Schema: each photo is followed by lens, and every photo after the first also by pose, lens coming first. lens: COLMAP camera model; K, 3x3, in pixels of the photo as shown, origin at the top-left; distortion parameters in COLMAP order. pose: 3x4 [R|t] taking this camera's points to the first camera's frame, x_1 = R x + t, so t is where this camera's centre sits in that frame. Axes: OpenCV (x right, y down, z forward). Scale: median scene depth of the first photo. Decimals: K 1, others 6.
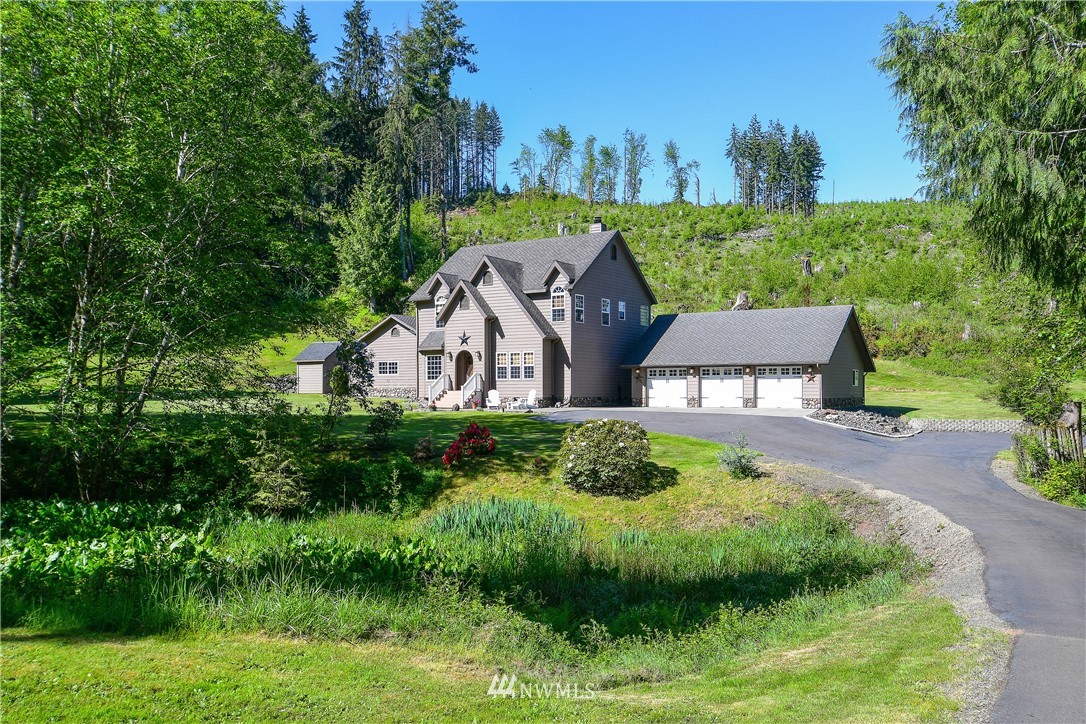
lens RADIAL K [[934.1, 0, 541.7], [0, 934.1, 367.8], [0, 0, 1]] dist [0.006523, 0.001484]
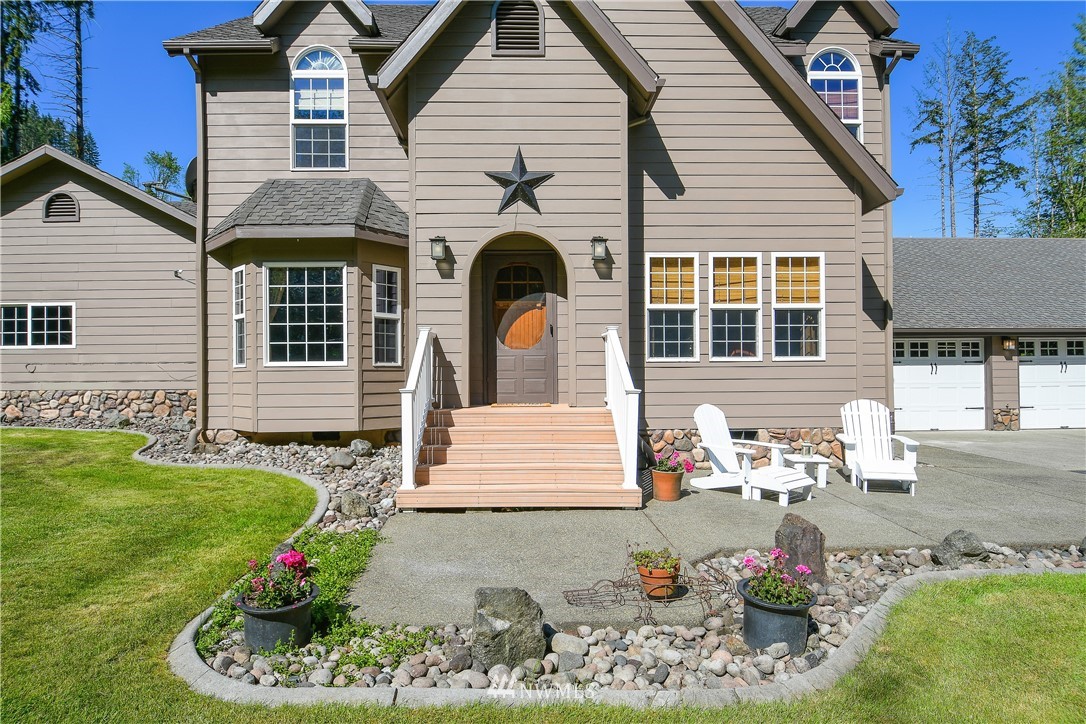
lens RADIAL K [[595.1, 0, 539.8], [0, 595.1, 364.4], [0, 0, 1]] dist [-0.007455, -0.004656]
pose [[0.817870, 0.004047, 0.575389, -0.155146], [-0.006305, 0.999978, 0.001929, 0.012799], [-0.575369, -0.005206, 0.817877, 0.834961]]
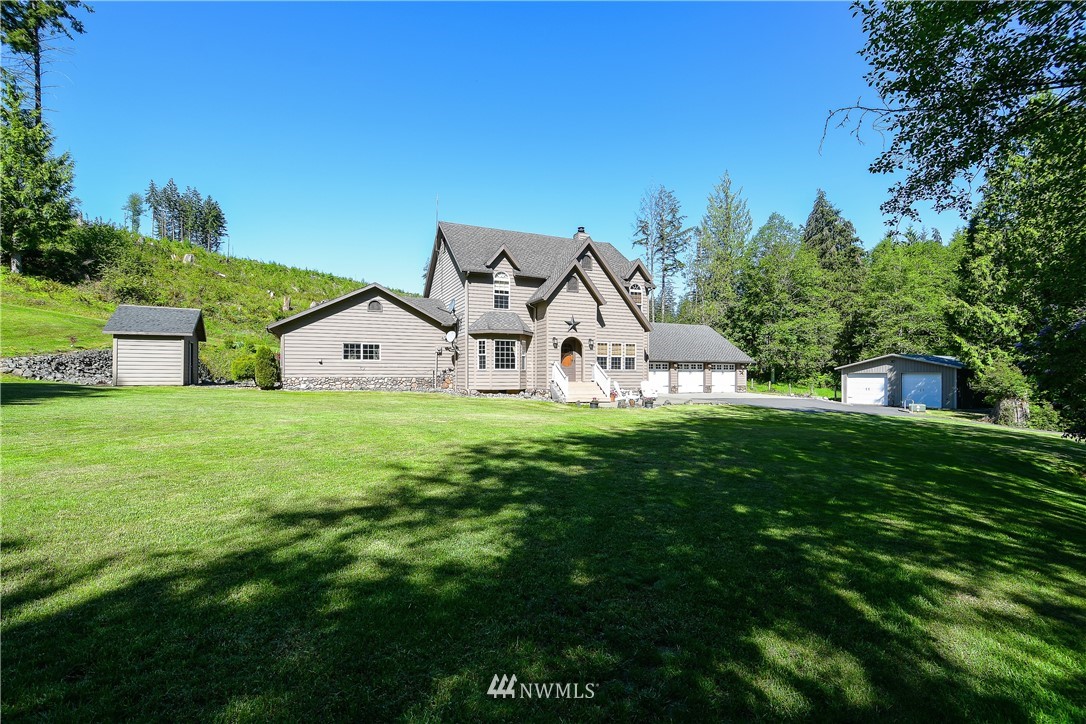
lens RADIAL K [[487.6, 0, 546.4], [0, 487.6, 359.9], [0, 0, 1]] dist [-0.021710, -0.000584]
pose [[0.523133, 0.028113, 0.851787, -0.471233], [-0.024563, 0.999538, -0.017904, 0.011592], [-0.851897, -0.011556, 0.523582, 0.738268]]
